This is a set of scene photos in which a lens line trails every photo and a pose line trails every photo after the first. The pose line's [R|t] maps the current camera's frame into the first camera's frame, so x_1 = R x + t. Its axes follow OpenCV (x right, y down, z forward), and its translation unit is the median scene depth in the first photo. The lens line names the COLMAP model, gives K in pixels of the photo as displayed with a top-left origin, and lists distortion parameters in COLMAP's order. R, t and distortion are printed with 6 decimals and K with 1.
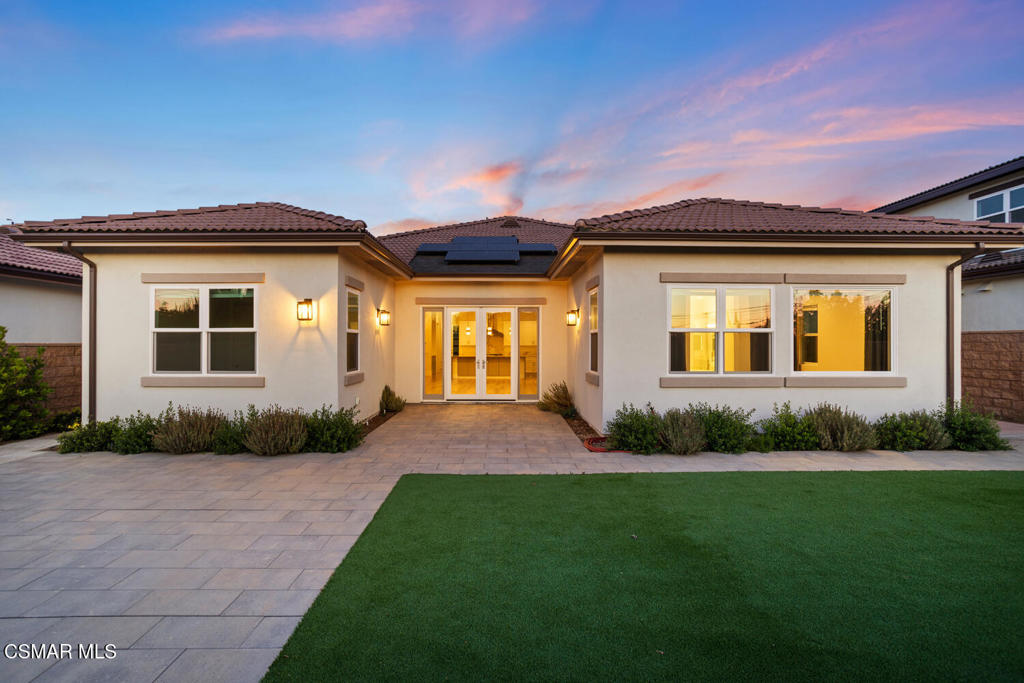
lens RADIAL K [[450.7, 0, 512.0], [0, 450.7, 341.5], [0, 0, 1]] dist [-0.017920, -0.000034]
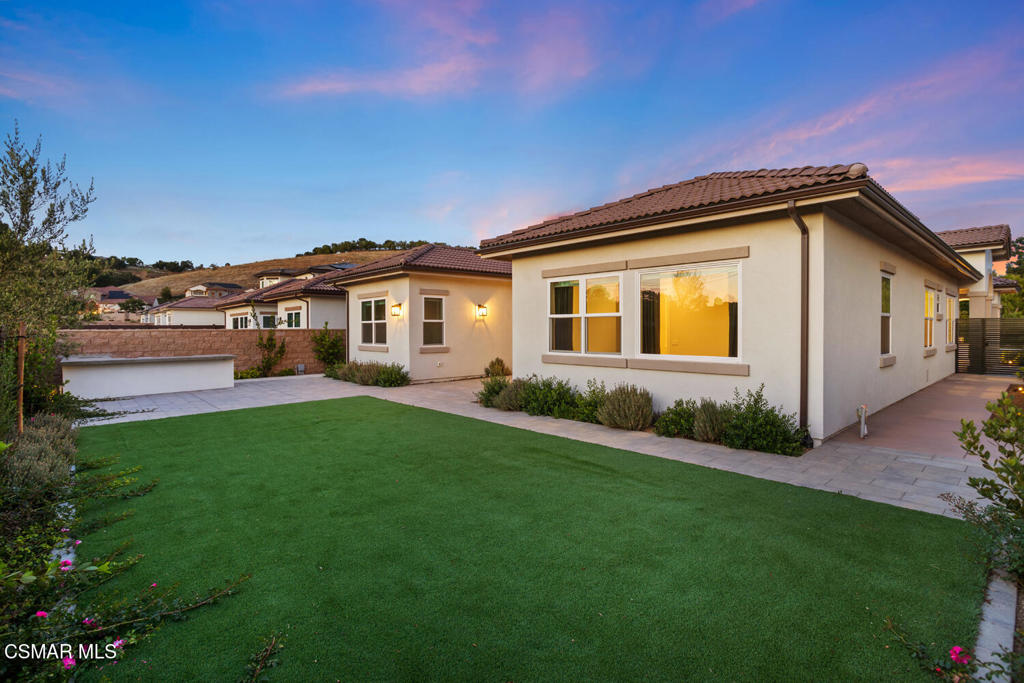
lens RADIAL K [[501.0, 0, 512.0], [0, 501.0, 341.5], [0, 0, 1]] dist [0.002702, 0.001113]
pose [[0.665128, 0.015577, -0.746567, 1.297300], [0.010850, 0.999475, 0.030520, -0.000119], [0.746651, -0.028400, 0.664610, 0.009238]]
